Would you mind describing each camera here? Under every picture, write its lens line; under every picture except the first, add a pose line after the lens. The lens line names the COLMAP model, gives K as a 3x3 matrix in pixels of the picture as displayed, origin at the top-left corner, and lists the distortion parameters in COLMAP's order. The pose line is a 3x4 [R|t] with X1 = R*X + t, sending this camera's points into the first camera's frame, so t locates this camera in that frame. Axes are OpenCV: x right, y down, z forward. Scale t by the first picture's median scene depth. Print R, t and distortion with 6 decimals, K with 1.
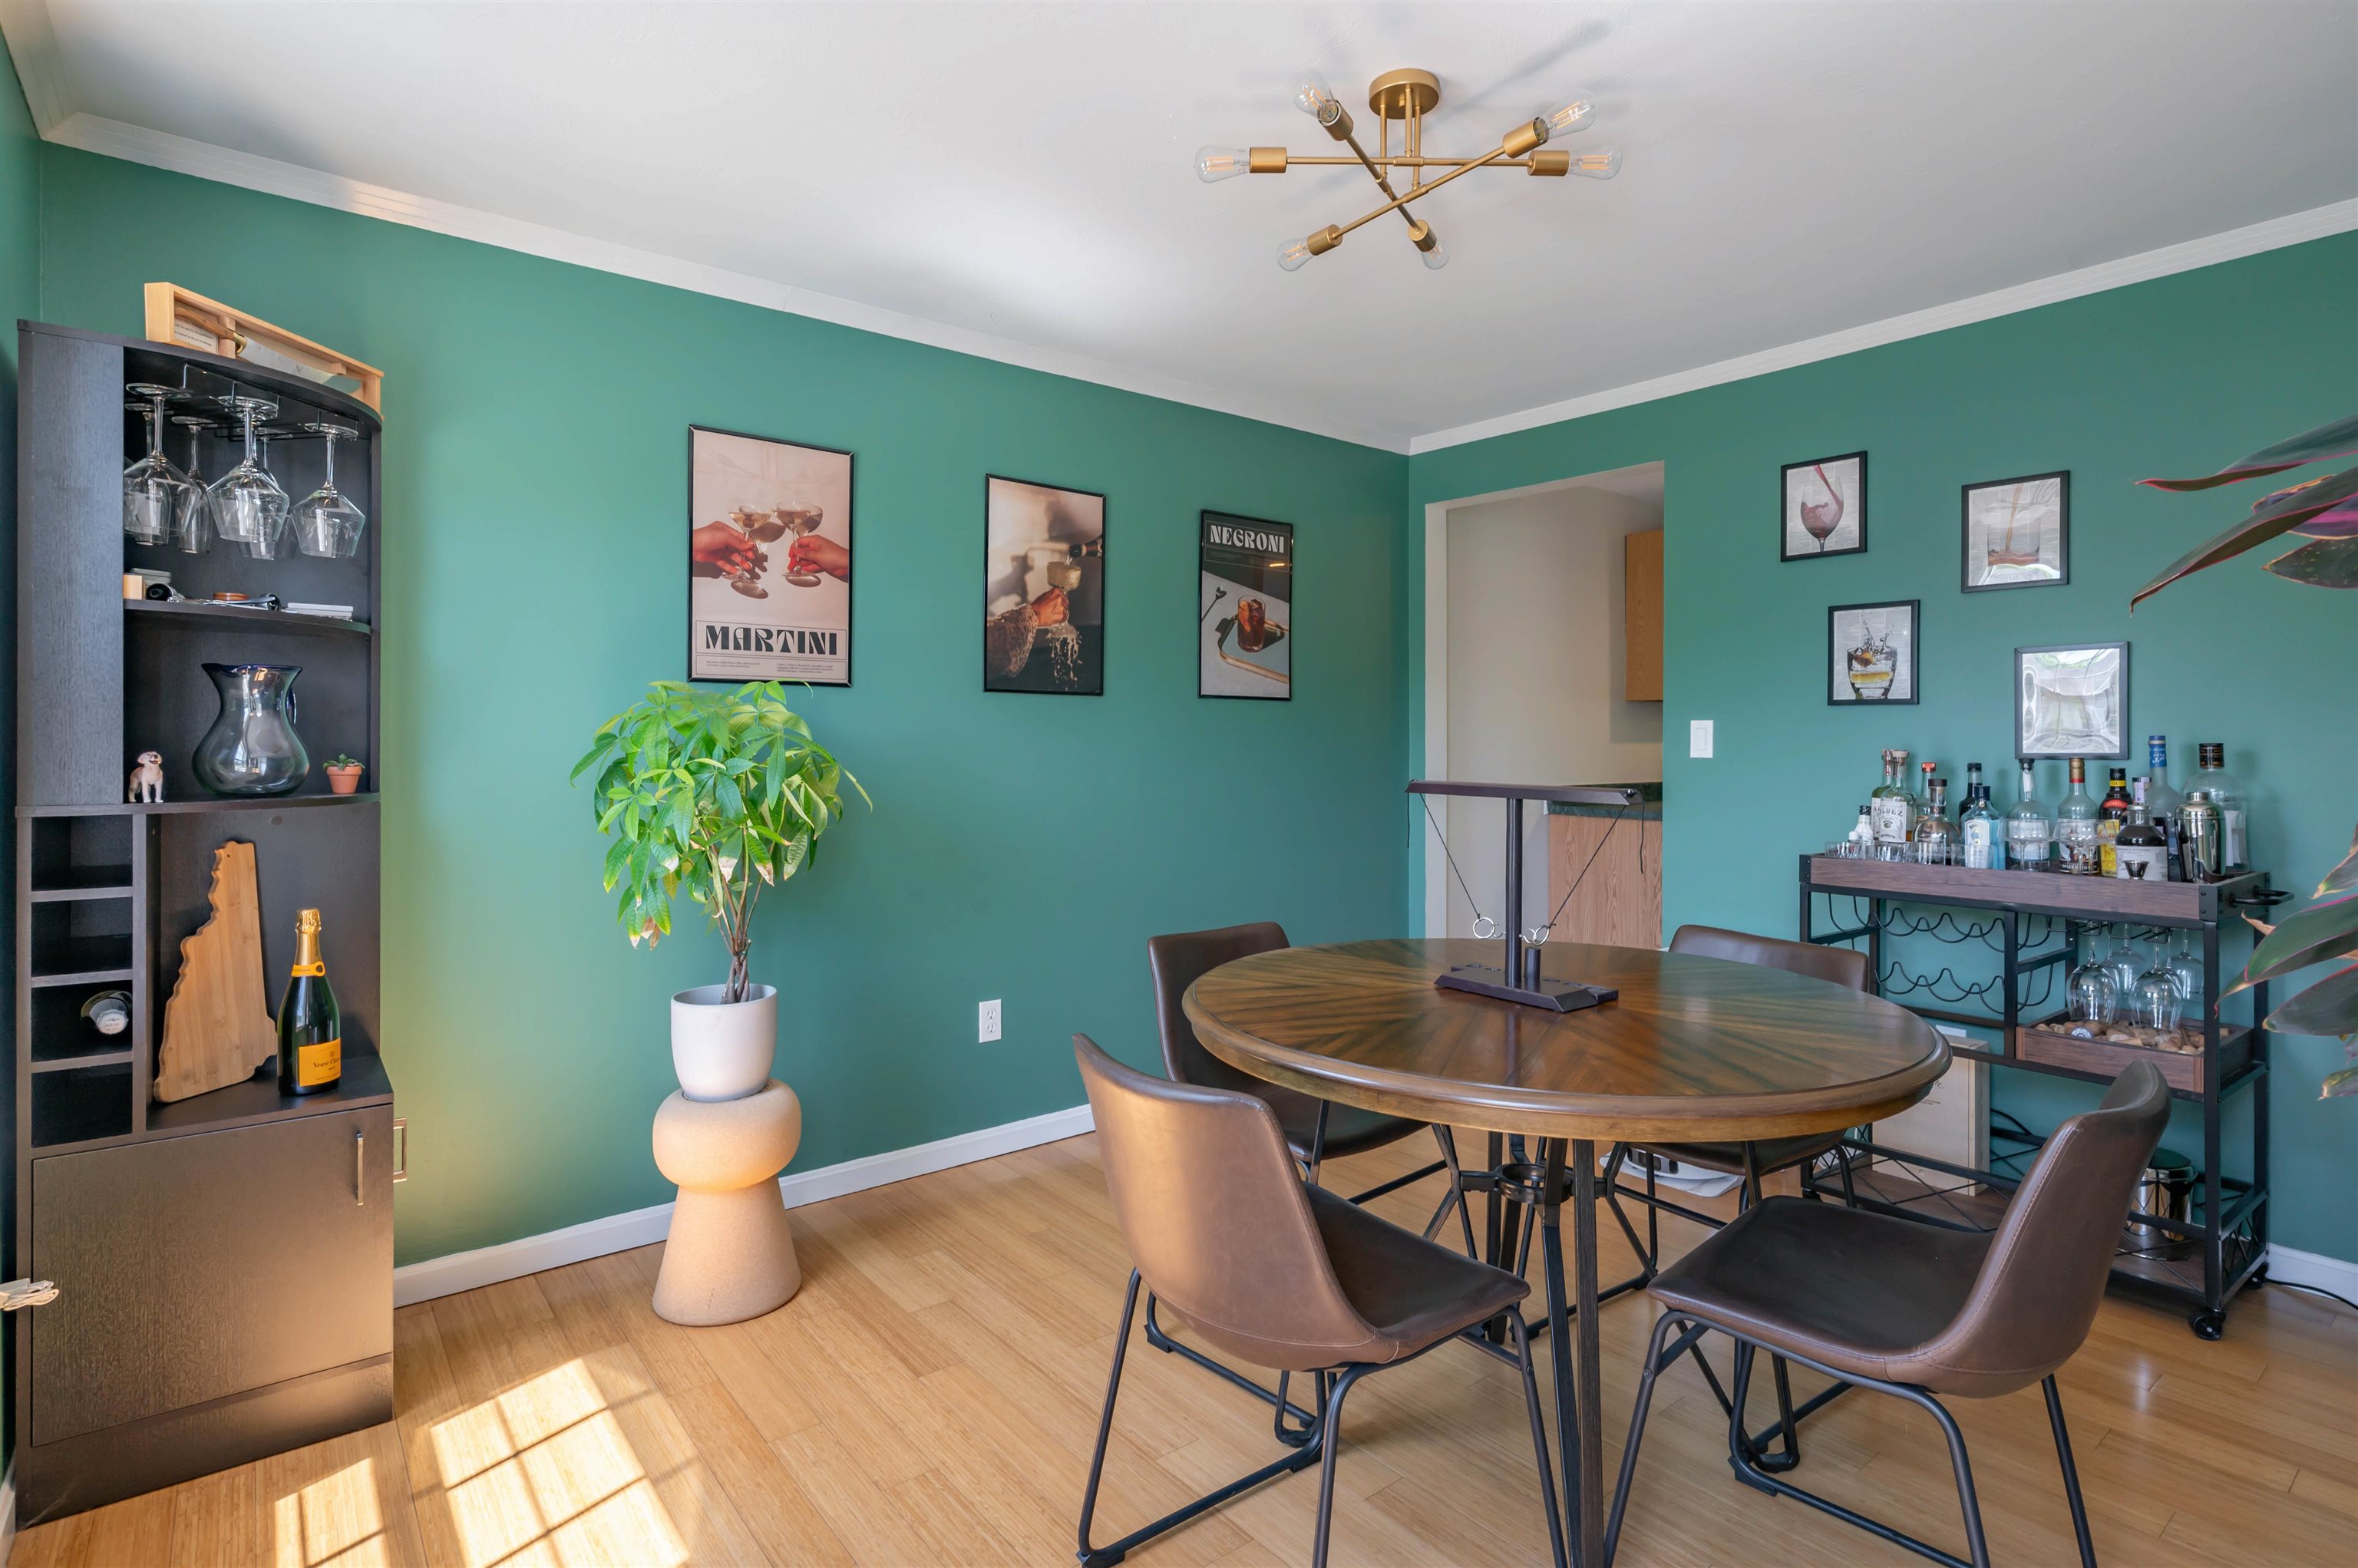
lens RADIAL K [[1148.7, 0, 1178.3], [0, 1148.7, 774.5], [0, 0, 1]] dist [0.001284, 0.001911]
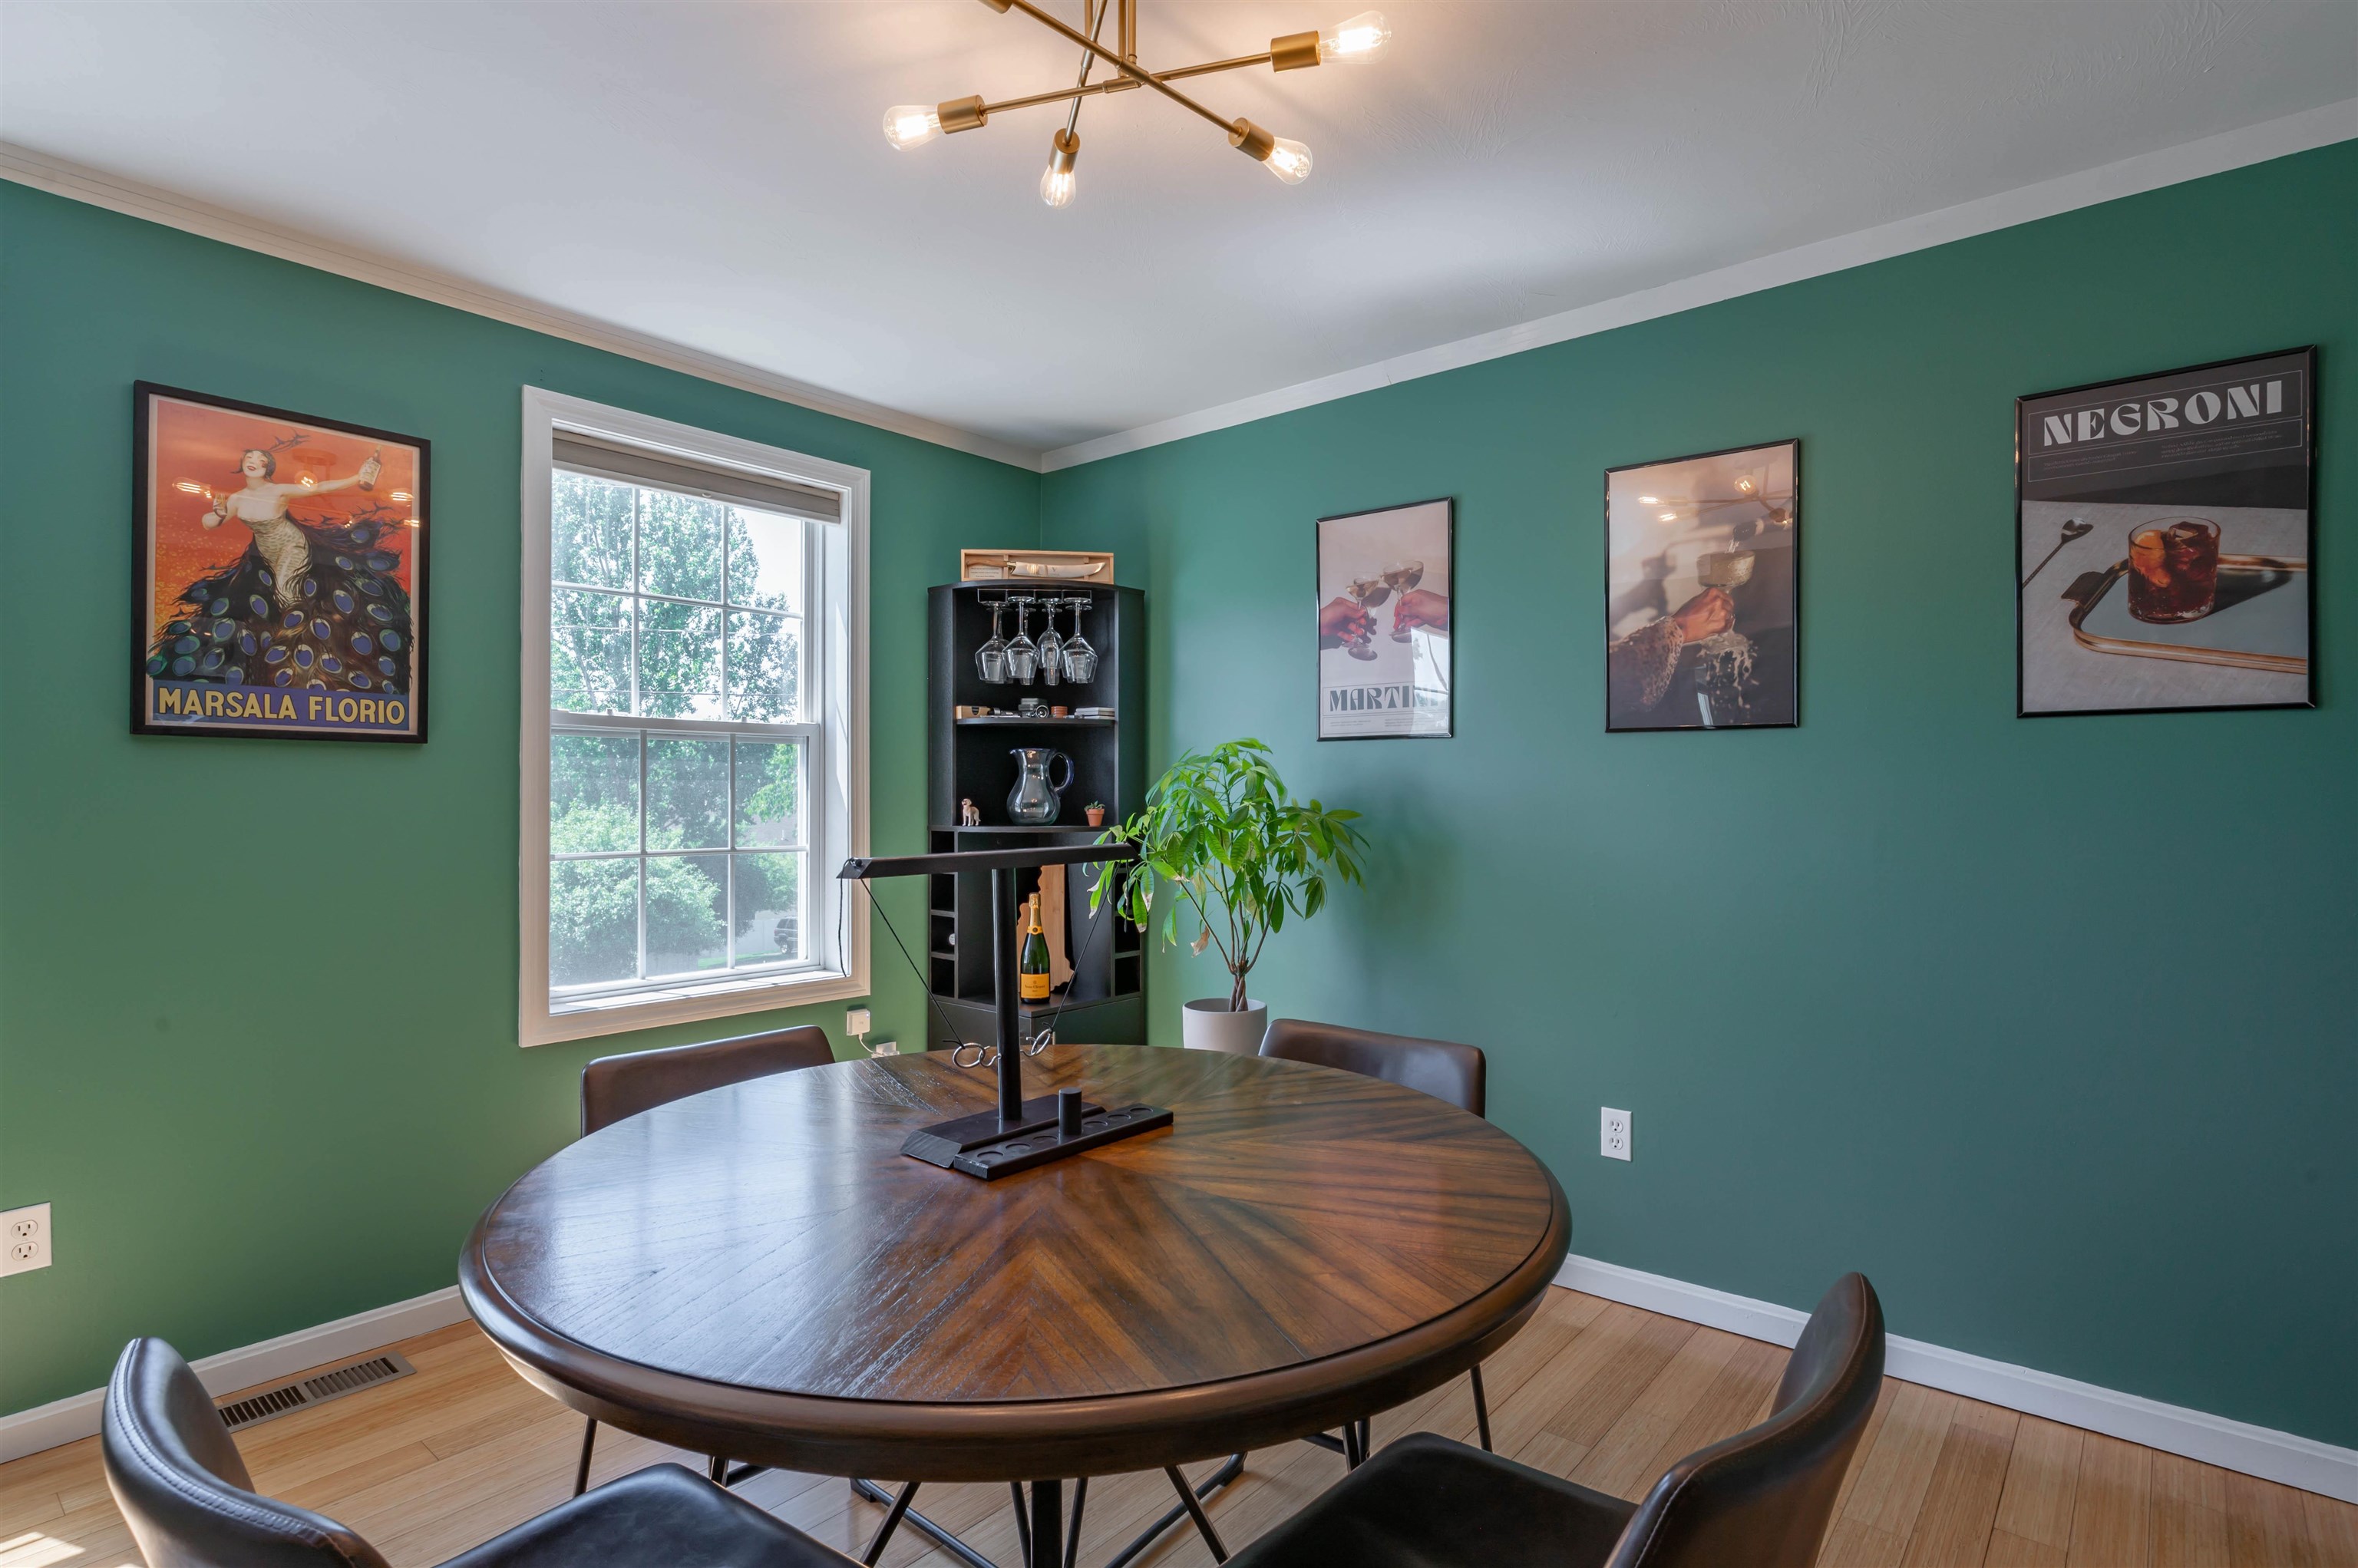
lens RADIAL K [[1196.6, 0, 1179.7], [0, 1196.6, 823.2], [0, 0, 1]] dist [0.002439, 0.000791]
pose [[0.204685, 0.022642, -0.978566, 0.604918], [-0.029029, 0.999433, 0.017053, -0.012387], [0.978397, 0.024917, 0.205226, 0.516320]]
